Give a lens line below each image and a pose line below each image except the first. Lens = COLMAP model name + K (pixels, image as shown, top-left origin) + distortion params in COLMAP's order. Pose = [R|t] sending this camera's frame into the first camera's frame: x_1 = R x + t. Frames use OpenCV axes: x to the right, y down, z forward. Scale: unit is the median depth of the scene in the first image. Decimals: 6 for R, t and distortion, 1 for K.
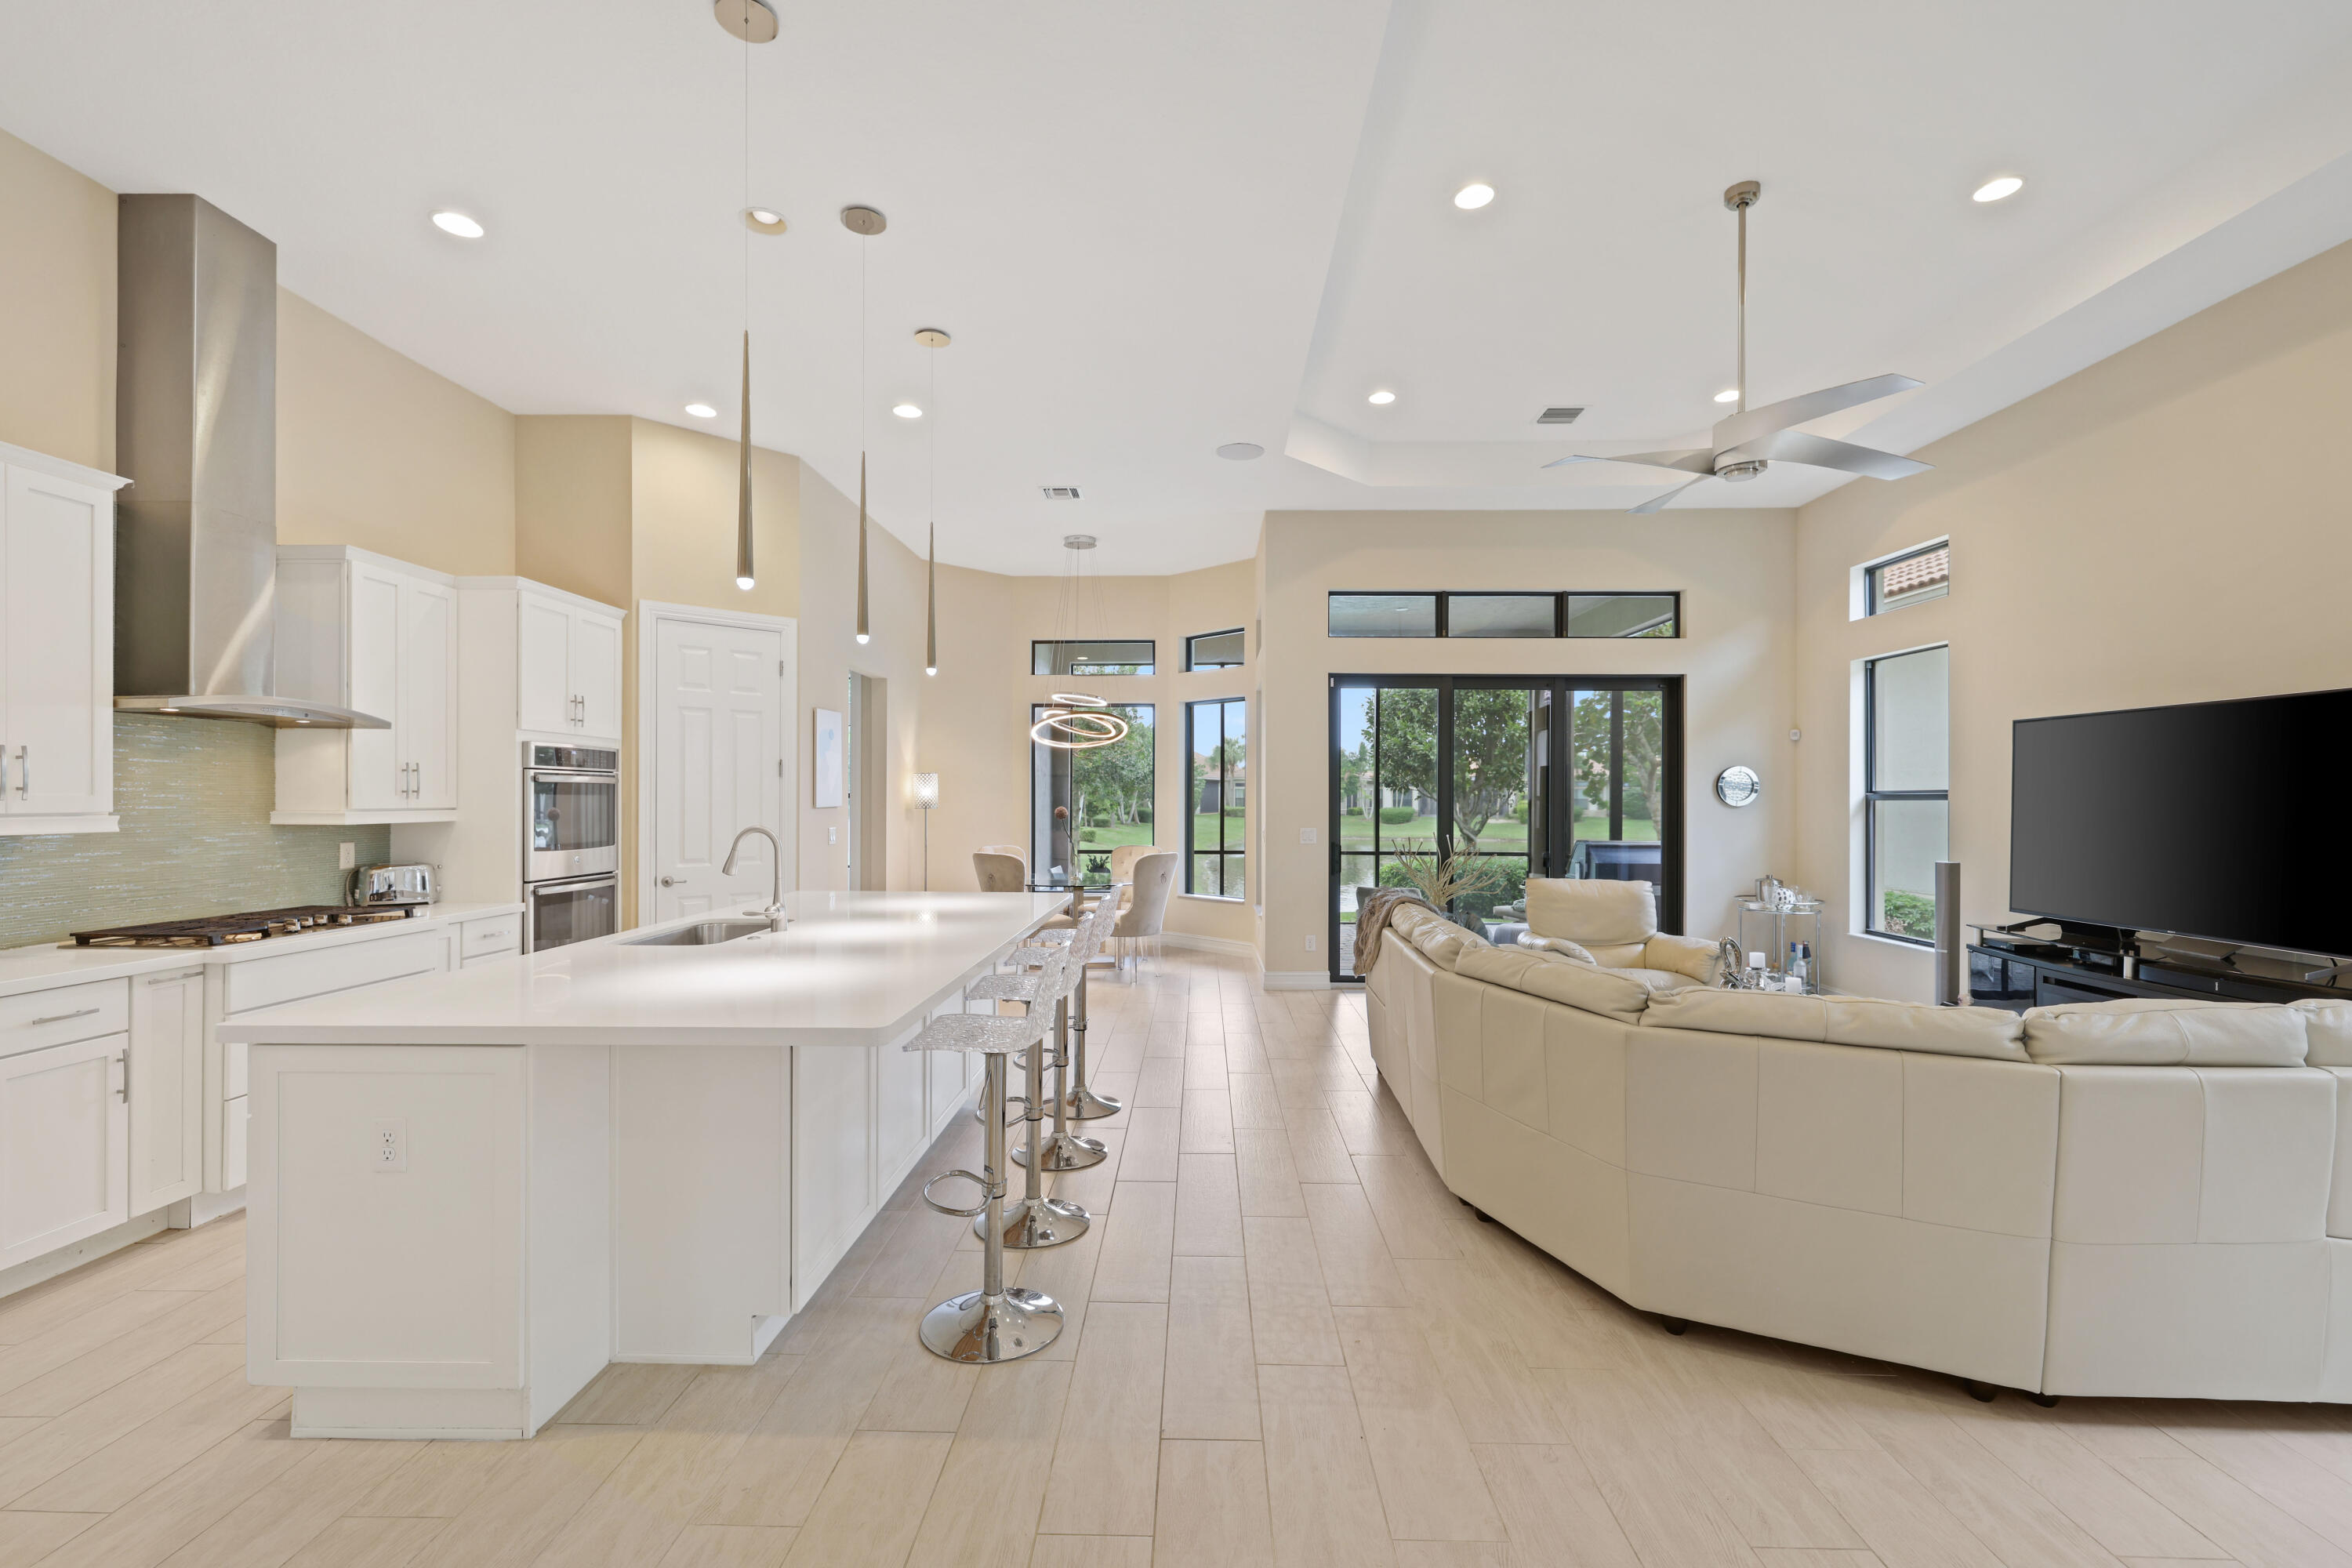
lens RADIAL K [[1005.2, 0, 1175.9], [0, 1005.2, 795.7], [0, 0, 1]] dist [-0.001233, 0.000361]
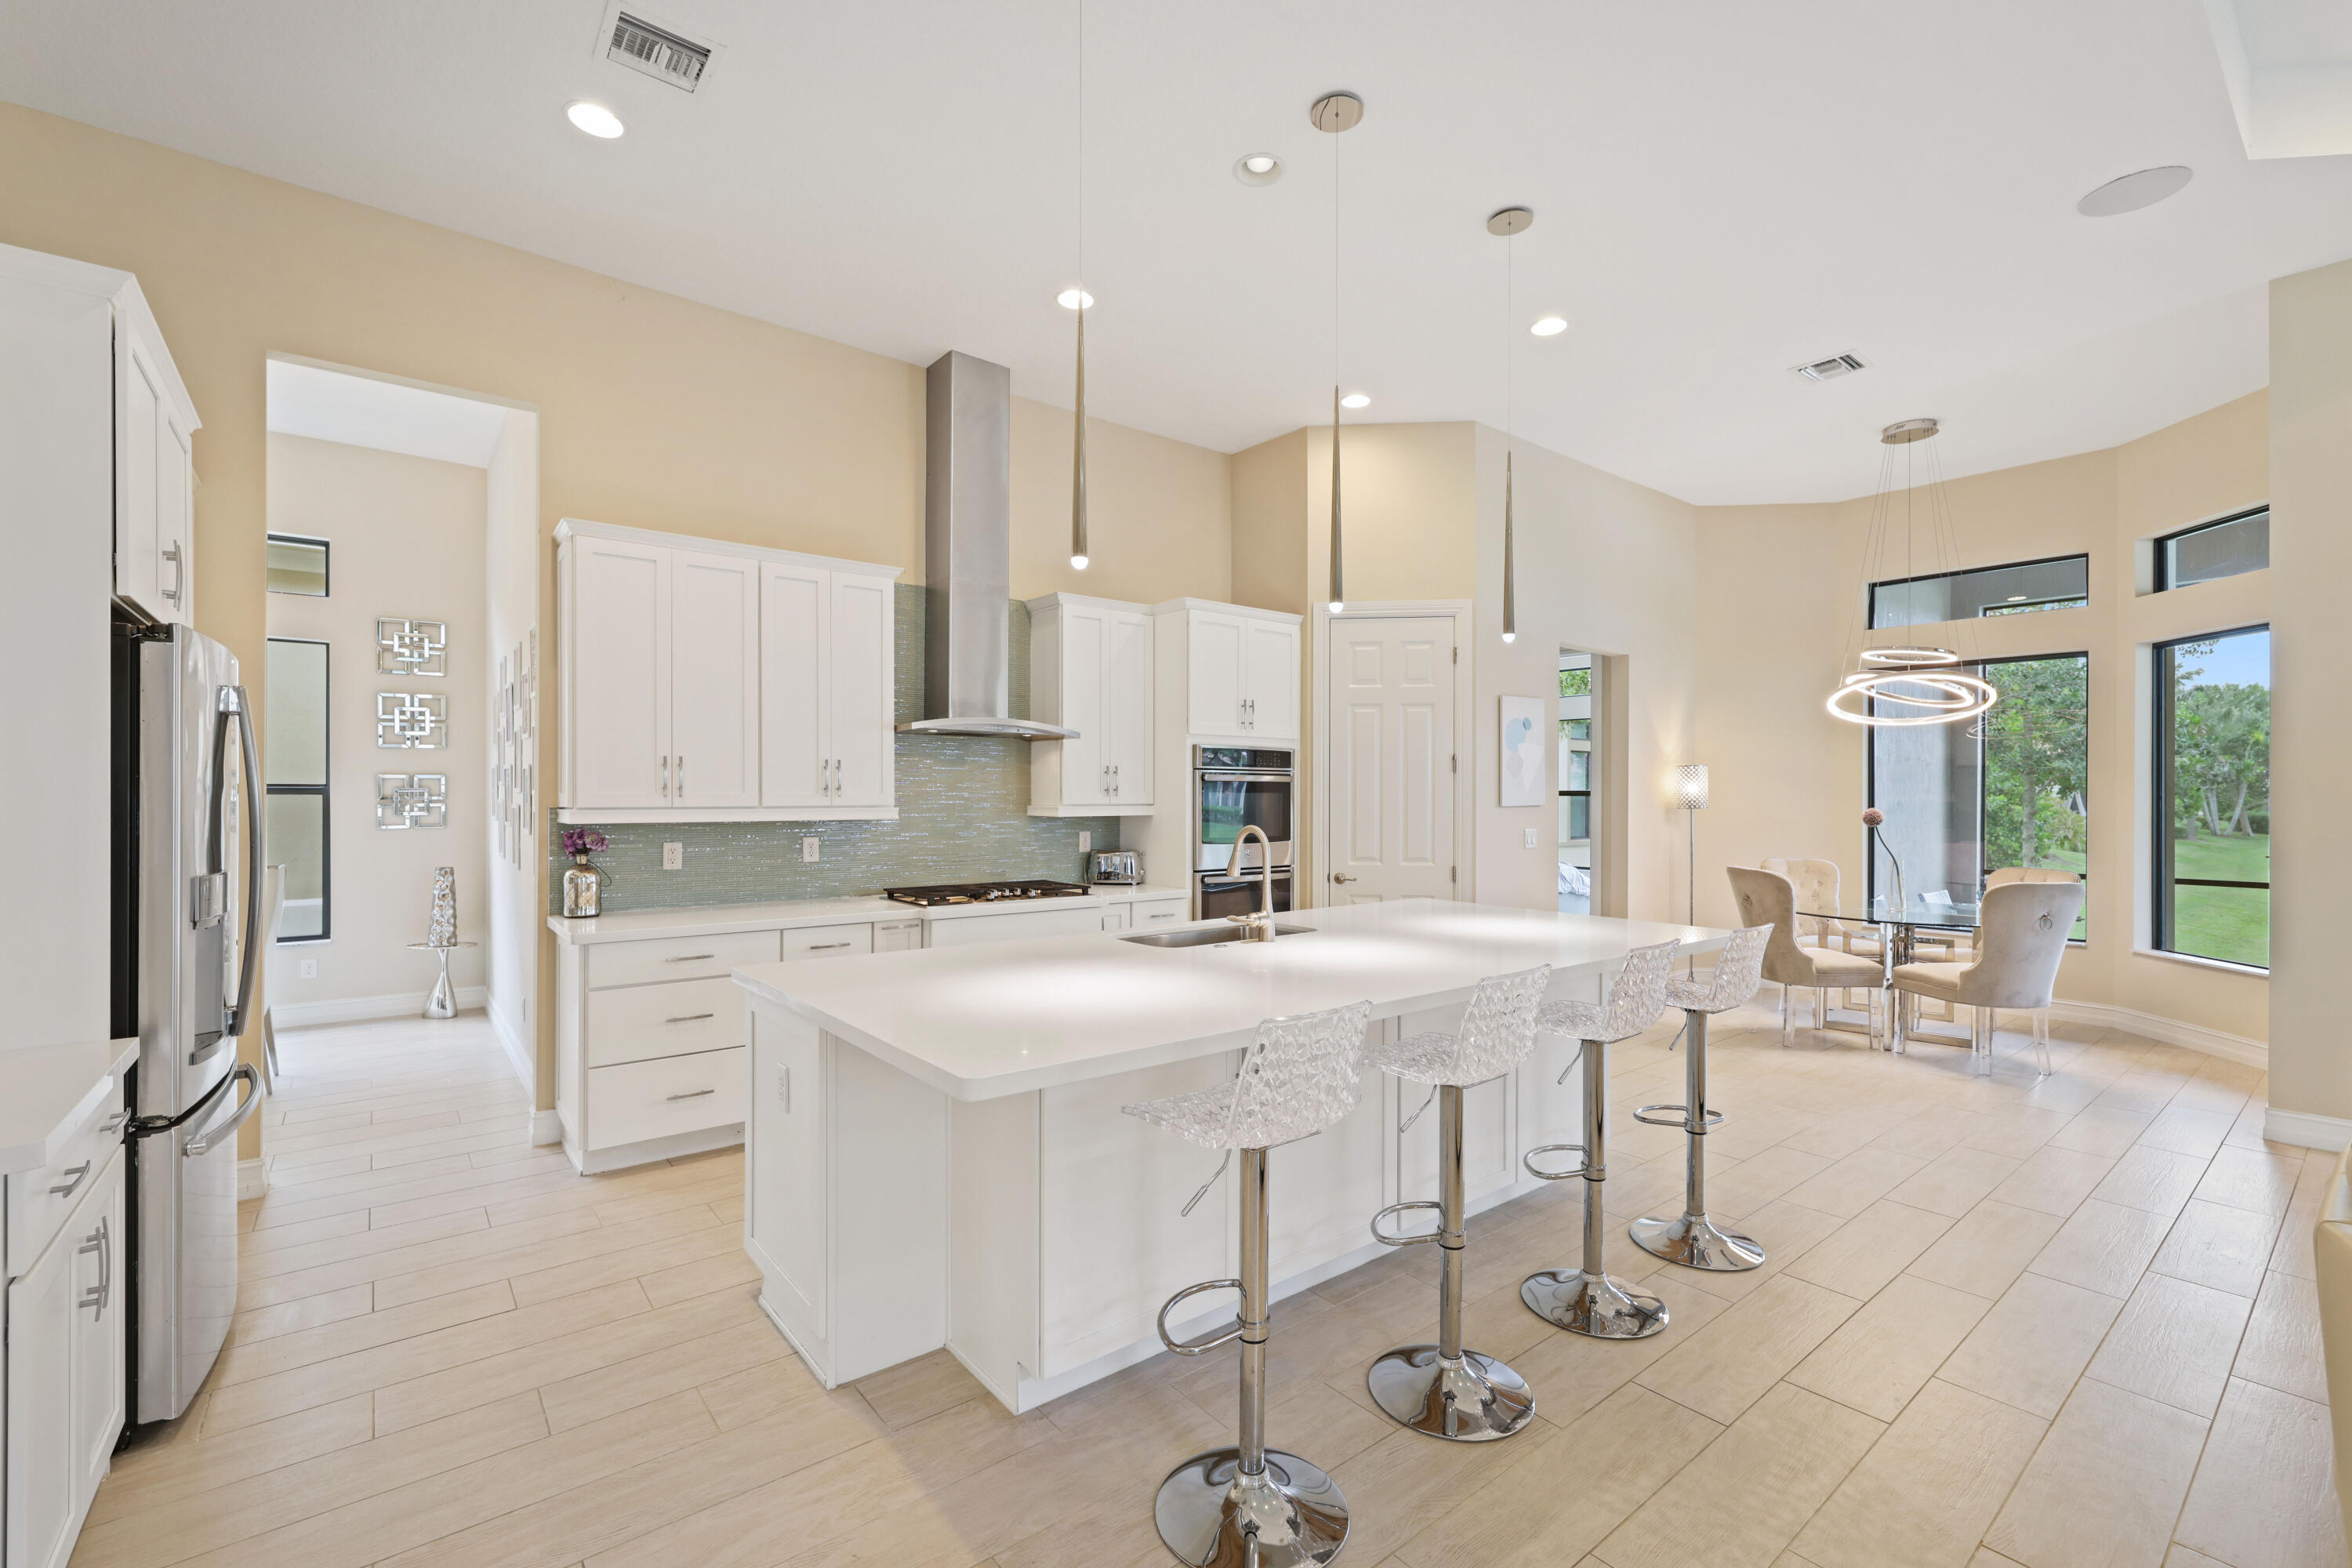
lens RADIAL K [[1005.2, 0, 1163.0], [0, 1005.2, 794.7], [0, 0, 1]] dist [-0.001233, 0.000361]
pose [[0.643957, 0.000062, -0.765061, 0.180566], [0.000548, 1.000000, 0.000542, 0.000901], [0.765061, -0.000769, 0.643957, 0.255199]]
